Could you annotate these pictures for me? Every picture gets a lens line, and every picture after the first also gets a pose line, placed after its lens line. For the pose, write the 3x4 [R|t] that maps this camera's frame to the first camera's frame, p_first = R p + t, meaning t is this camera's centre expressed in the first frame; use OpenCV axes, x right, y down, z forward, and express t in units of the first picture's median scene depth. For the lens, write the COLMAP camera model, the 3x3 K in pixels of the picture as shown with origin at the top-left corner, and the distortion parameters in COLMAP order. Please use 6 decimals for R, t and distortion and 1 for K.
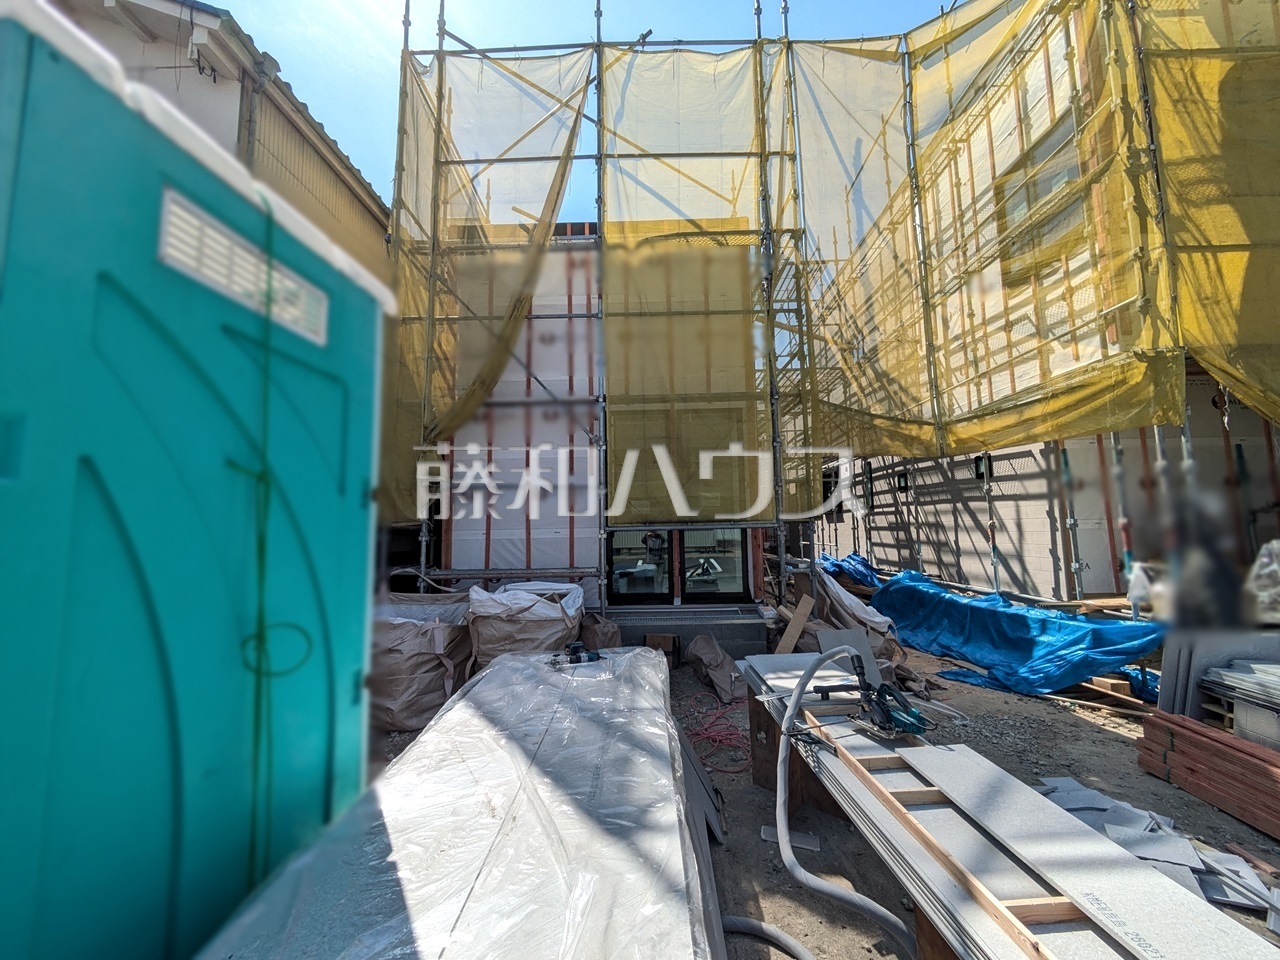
lens RADIAL K [[504.5, 0, 638.7], [0, 504.5, 478.0], [0, 0, 1]] dist [0.002689, -0.000959]
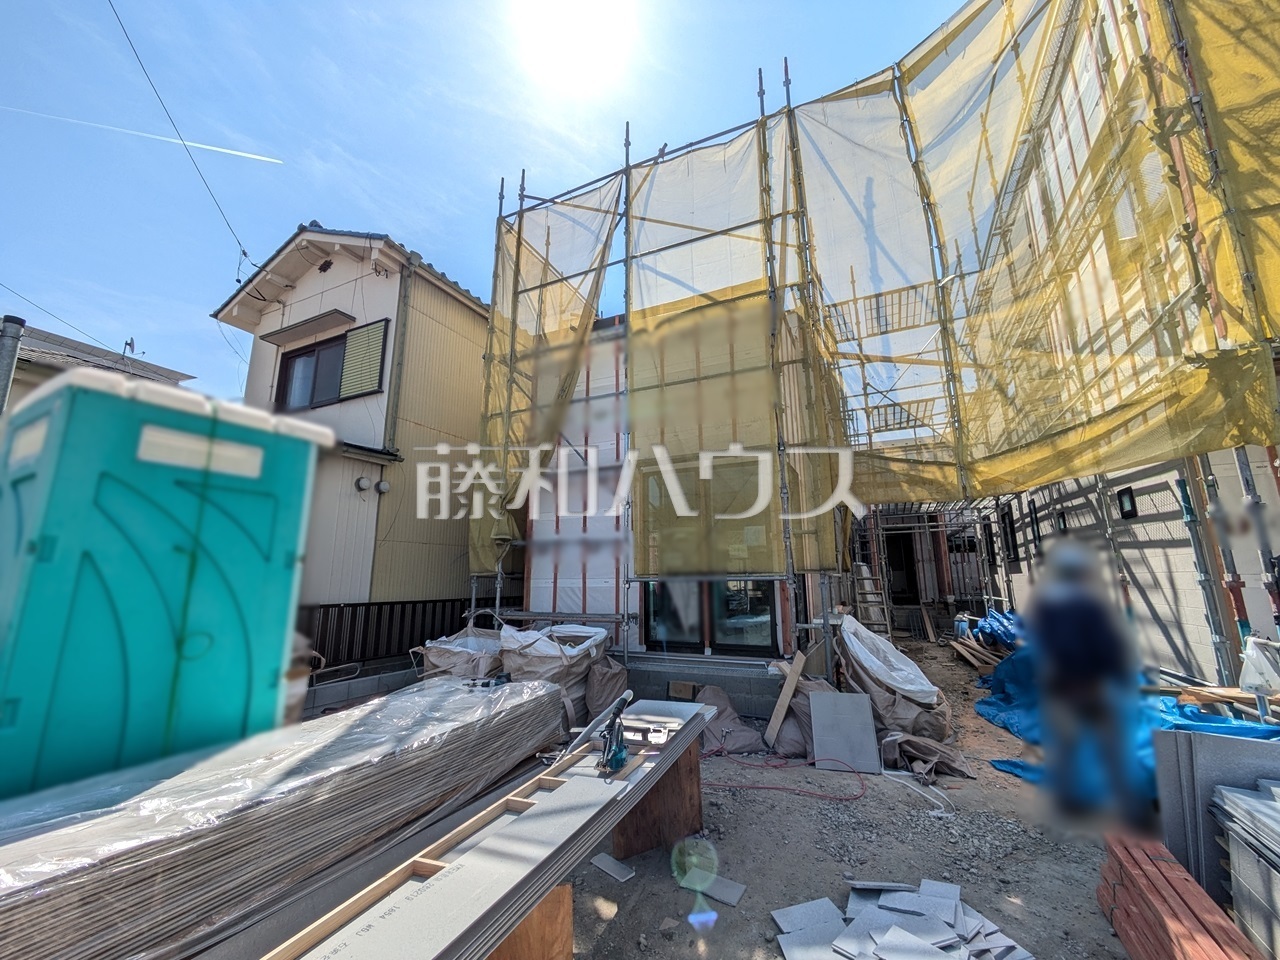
lens RADIAL K [[504.5, 0, 638.0], [0, 504.5, 479.4], [0, 0, 1]] dist [0.002689, -0.000959]
pose [[0.911645, -0.067765, -0.405353, 0.393168], [0.031669, 0.994963, -0.095109, -0.012087], [0.409756, 0.073869, 0.909199, -0.023302]]
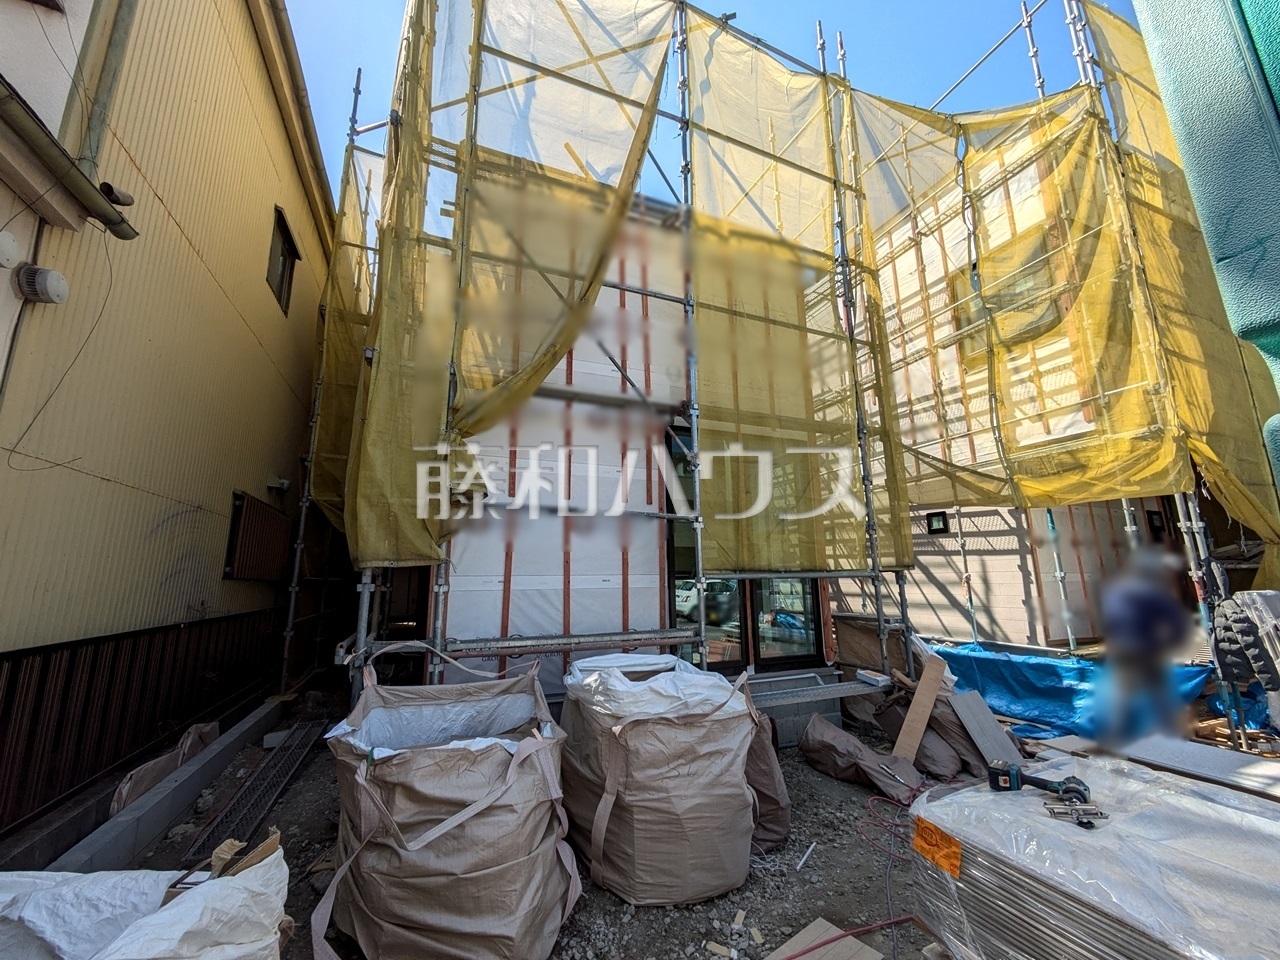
lens RADIAL K [[504.5, 0, 640.6], [0, 504.5, 477.7], [0, 0, 1]] dist [0.002689, -0.000959]
pose [[0.914596, 0.089615, 0.394314, -0.426143], [-0.047833, 0.992264, -0.114562, 0.044191], [-0.401530, 0.085917, 0.911807, 0.325107]]
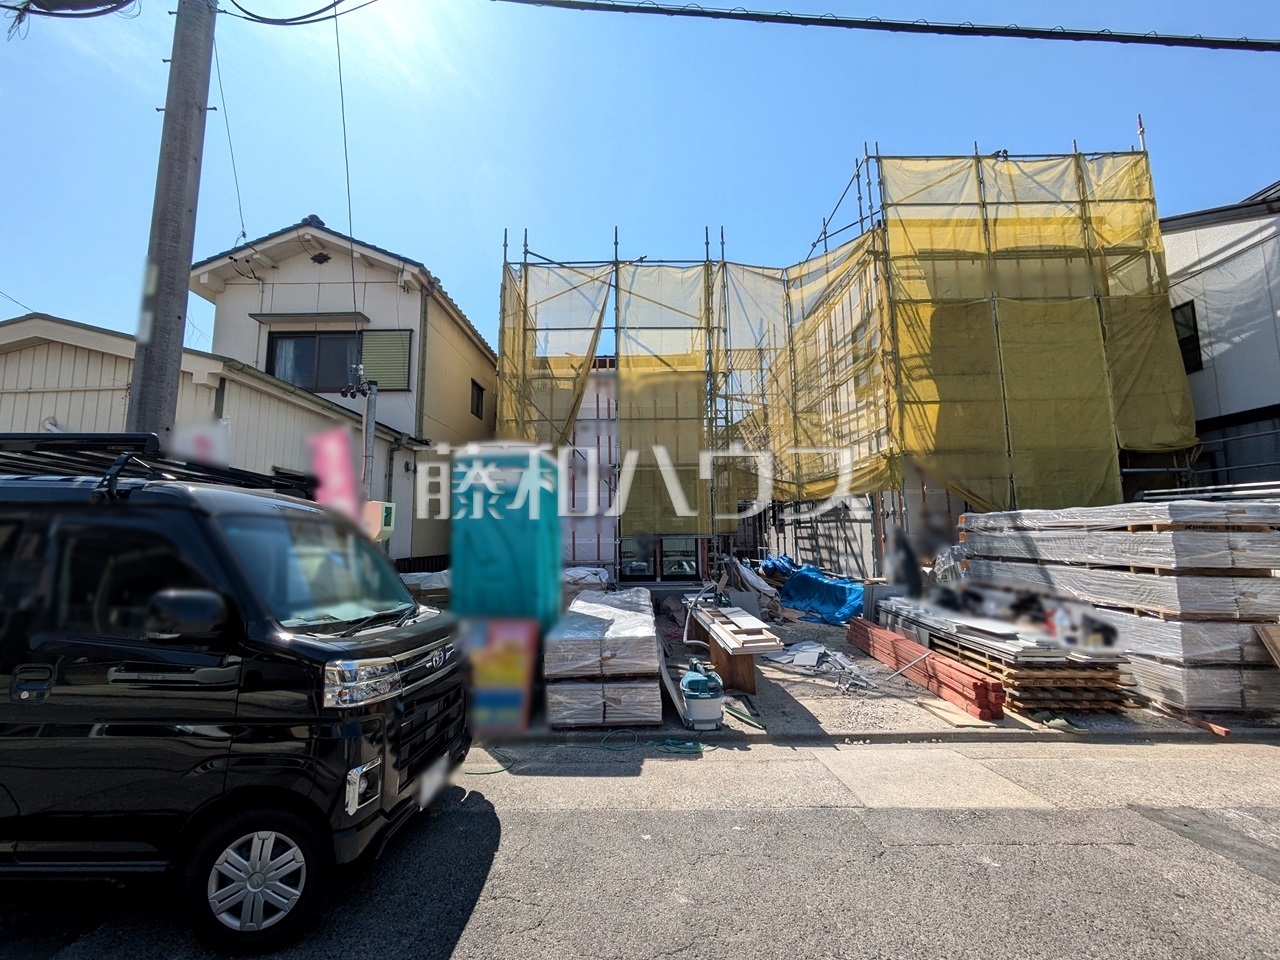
lens RADIAL K [[504.5, 0, 639.0], [0, 504.5, 478.5], [0, 0, 1]] dist [0.002689, -0.000959]
pose [[0.999874, 0.007653, 0.013925, -0.019285], [-0.007519, 0.999925, -0.009657, -0.092785], [-0.013998, 0.009551, 0.999856, -0.777844]]
